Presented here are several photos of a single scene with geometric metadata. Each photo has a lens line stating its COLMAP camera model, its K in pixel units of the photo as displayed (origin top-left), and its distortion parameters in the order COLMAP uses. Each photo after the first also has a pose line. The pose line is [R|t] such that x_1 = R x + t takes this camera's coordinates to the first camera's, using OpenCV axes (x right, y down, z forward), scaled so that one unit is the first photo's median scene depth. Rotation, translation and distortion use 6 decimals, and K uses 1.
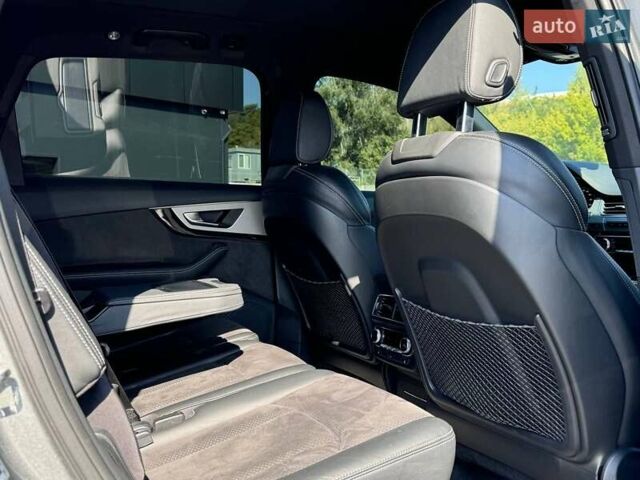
lens RADIAL K [[691.2, 0, 320.0], [0, 691.2, 240.0], [0, 0, 1]] dist [0.095959, -0.030228]
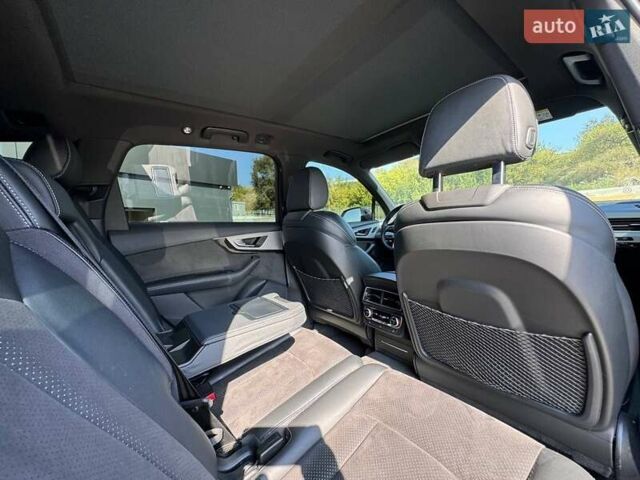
lens RADIAL K [[256.8, 0, 320.0], [0, 256.8, 240.0], [0, 0, 1]] dist [0.000120, 0.000332]
pose [[0.977423, -0.049285, 0.205463, -0.150004], [0.045398, 0.998690, 0.023590, -0.056904], [-0.206356, -0.013729, 0.978381, 0.423143]]
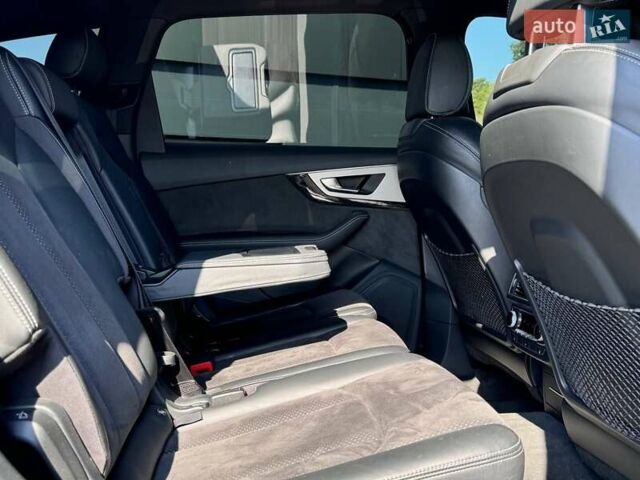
lens RADIAL K [[691.2, 0, 320.0], [0, 691.2, 240.0], [0, 0, 1]] dist [0.095959, -0.030228]
pose [[0.946697, 0.014655, -0.321792, 0.131995], [-0.005287, 0.999537, 0.029966, 0.020195], [0.322082, -0.026667, 0.946336, 0.138679]]
